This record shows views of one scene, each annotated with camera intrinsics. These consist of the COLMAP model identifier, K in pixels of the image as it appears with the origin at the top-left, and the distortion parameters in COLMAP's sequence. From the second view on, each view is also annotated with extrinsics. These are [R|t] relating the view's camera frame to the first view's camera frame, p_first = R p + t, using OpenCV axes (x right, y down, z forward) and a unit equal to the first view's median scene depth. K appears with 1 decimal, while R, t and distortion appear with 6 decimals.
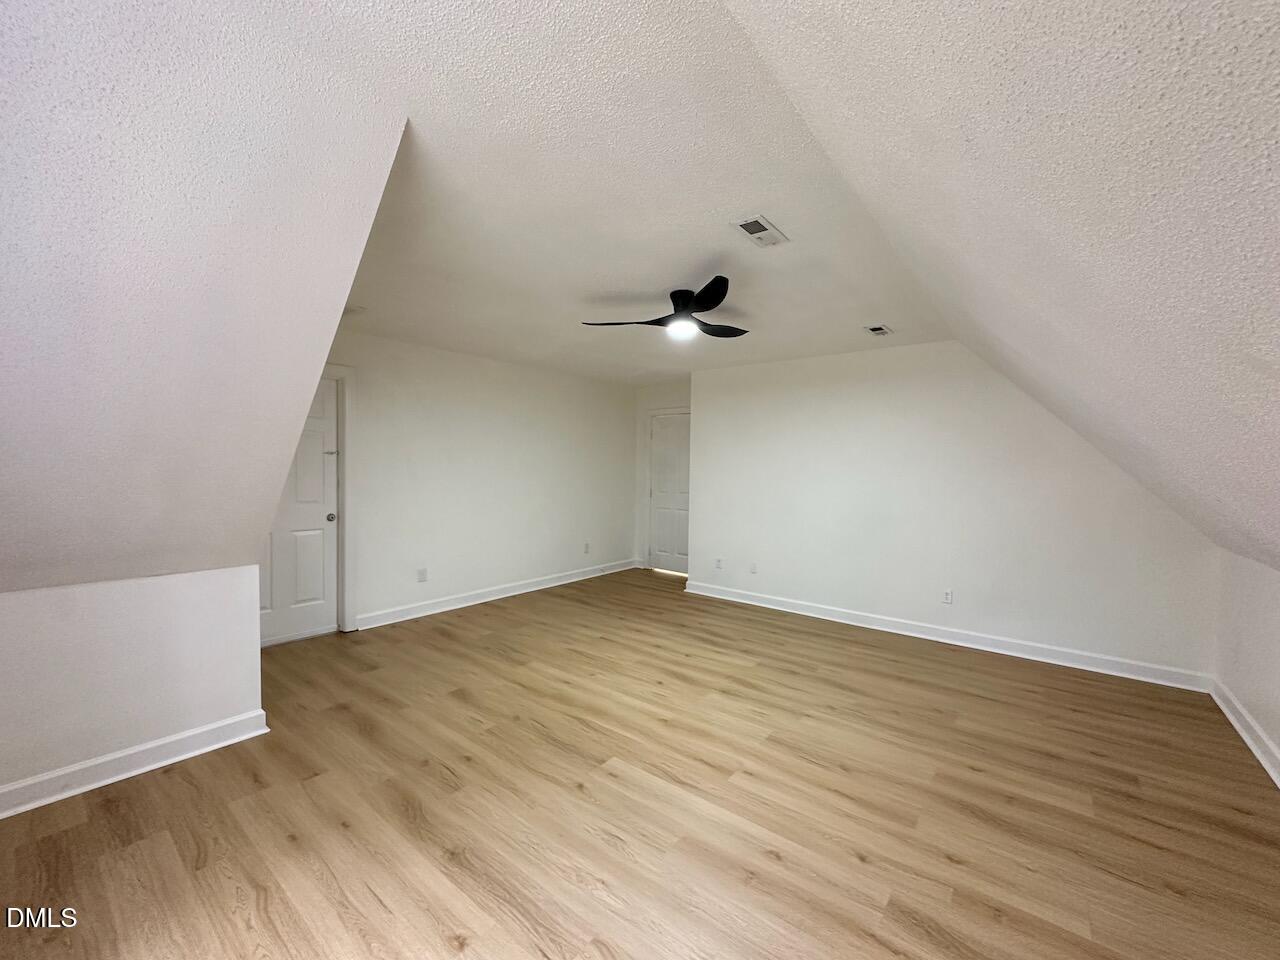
lens RADIAL K [[507.2, 0, 639.1], [0, 507.2, 481.4], [0, 0, 1]] dist [-0.002114, 0.000472]
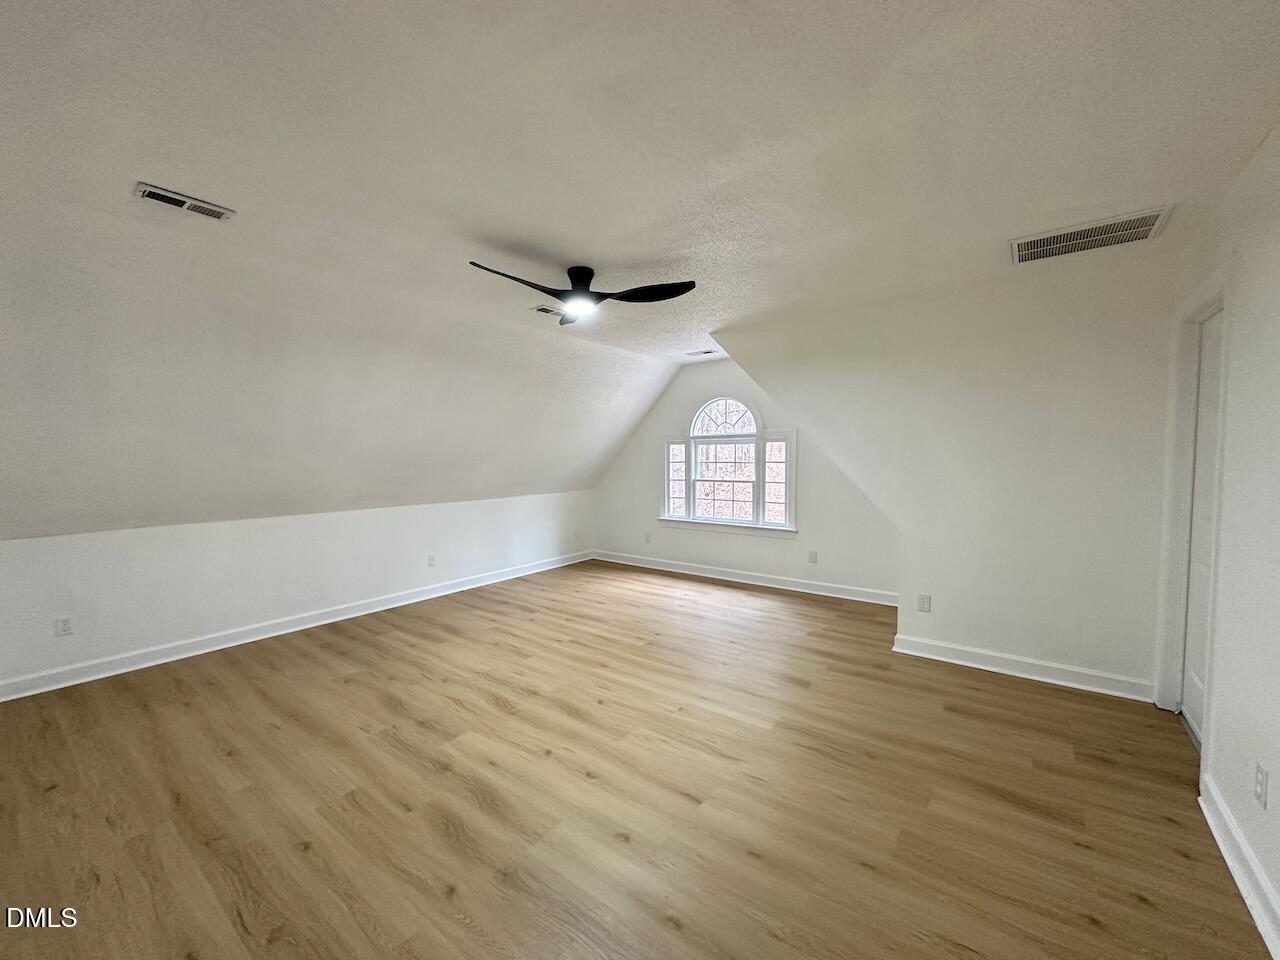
lens RADIAL K [[507.2, 0, 639.1], [0, 507.2, 481.4], [0, 0, 1]] dist [-0.002114, 0.000472]
pose [[-0.999642, -0.008259, -0.025446, -0.000499], [-0.010302, 0.996643, 0.081220, -0.064345], [0.024690, 0.081454, -0.996371, 2.035602]]
